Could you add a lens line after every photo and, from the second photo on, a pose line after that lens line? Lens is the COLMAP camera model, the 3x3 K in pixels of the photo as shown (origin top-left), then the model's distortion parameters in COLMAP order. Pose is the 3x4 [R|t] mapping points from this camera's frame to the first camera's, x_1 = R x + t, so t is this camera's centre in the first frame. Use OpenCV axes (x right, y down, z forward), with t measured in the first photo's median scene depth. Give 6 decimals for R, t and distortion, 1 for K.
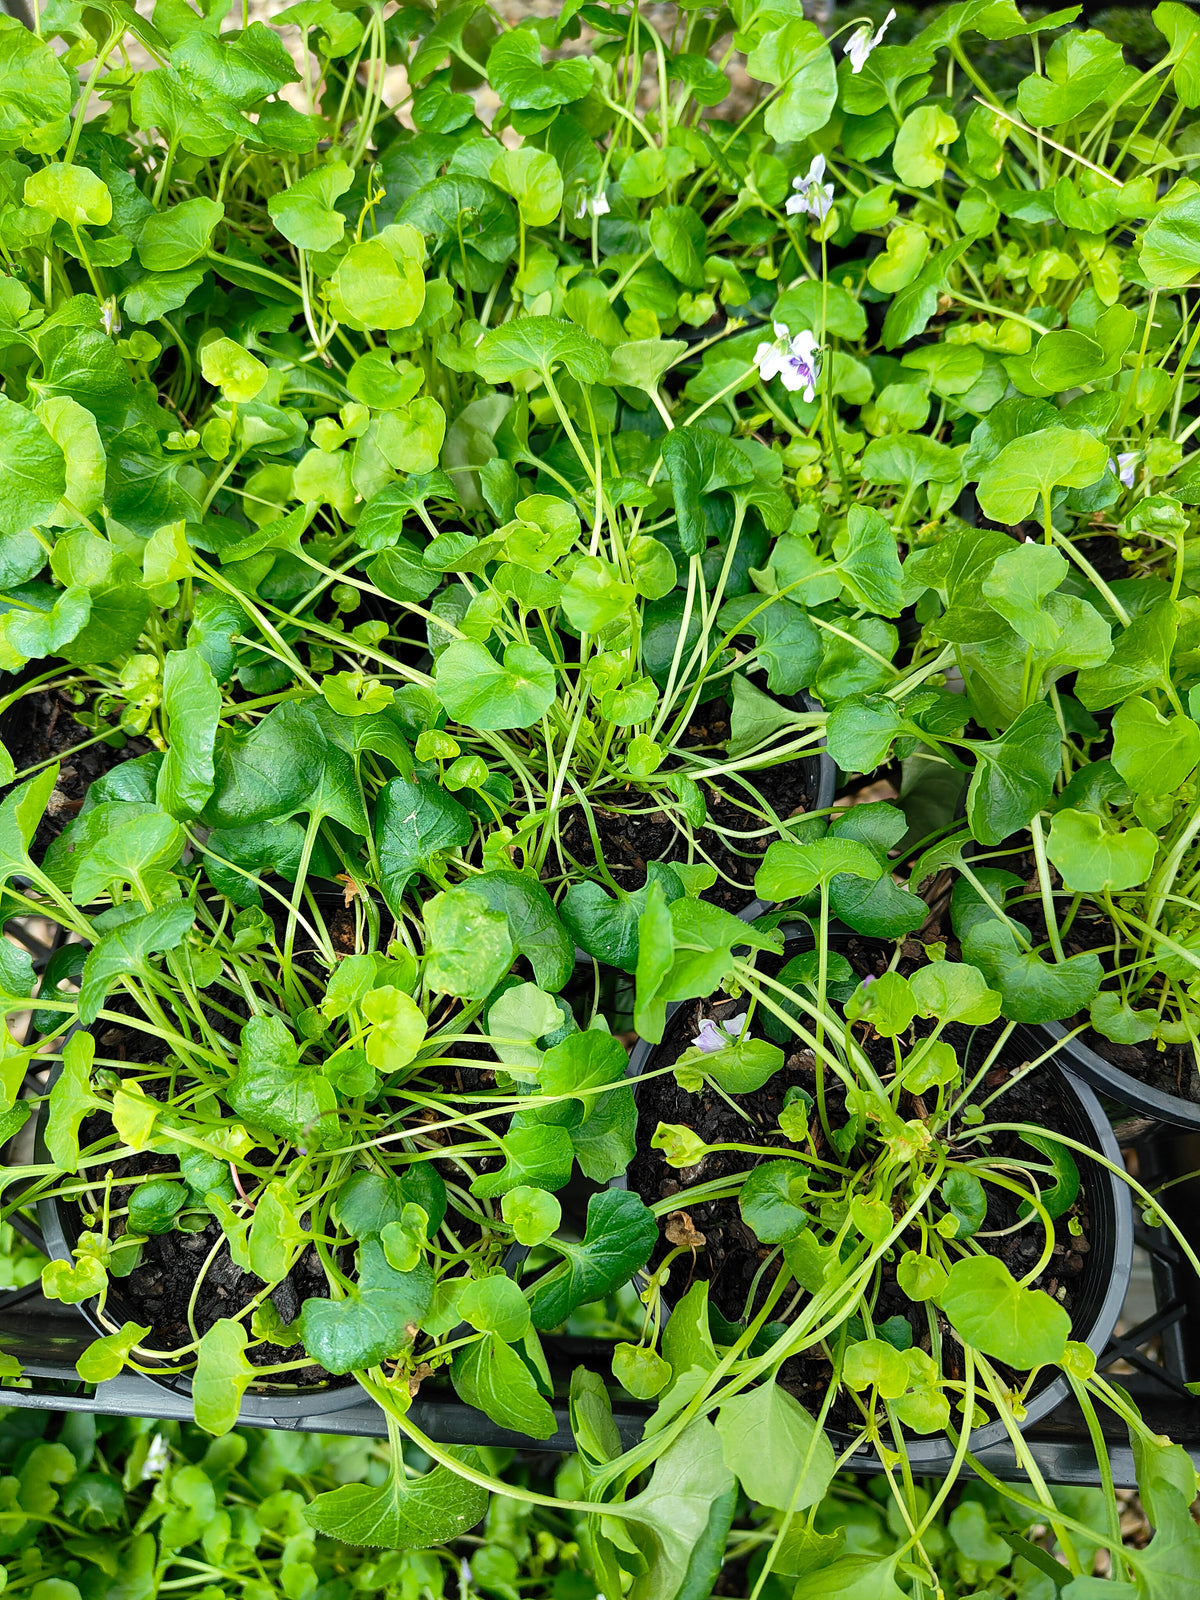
lens RADIAL K [[1150.9, 0, 635.5], [0, 1150.9, 798.8], [0, 0, 1]] dist [-0.021508, 0.006242]
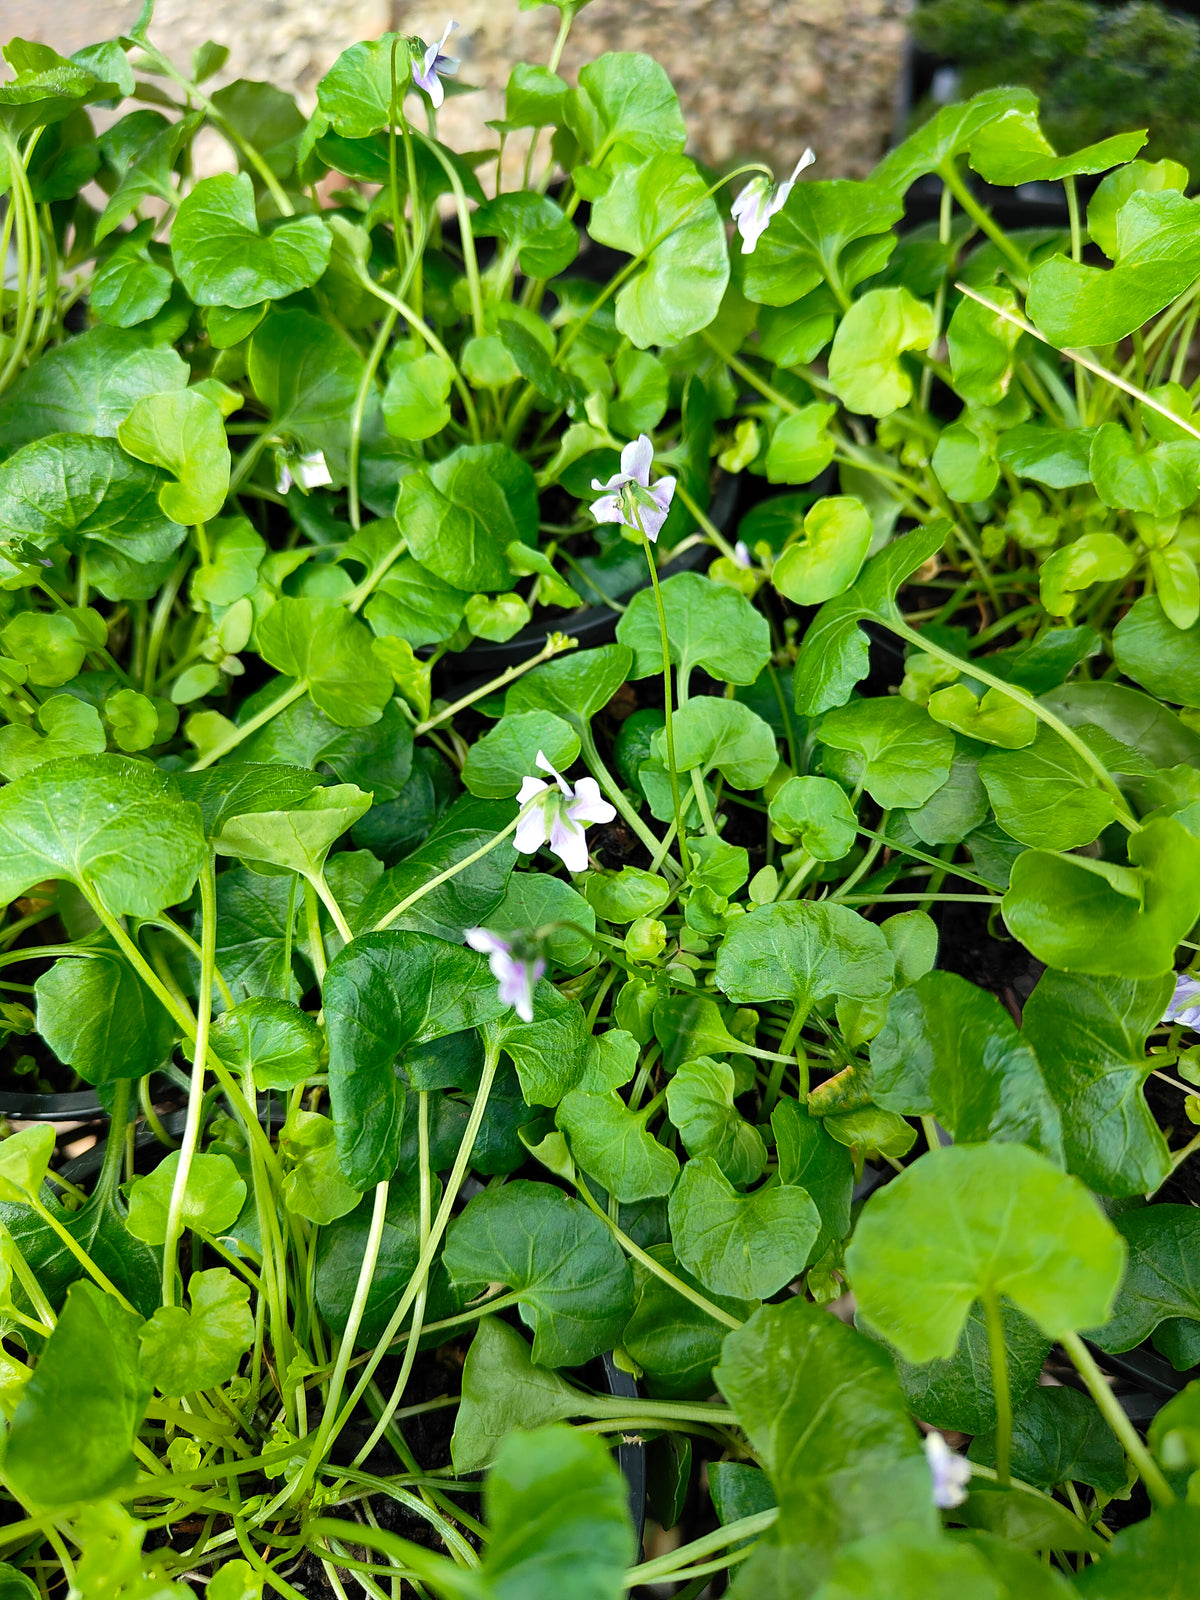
lens RADIAL K [[1154.9, 0, 622.7], [0, 1154.9, 795.5], [0, 0, 1]] dist [-0.030009, 0.011555]
pose [[0.996988, 0.032319, -0.070501, 0.171463], [-0.032379, 0.999476, 0.000292, -0.340064], [0.070473, 0.001992, 0.997512, 0.391211]]
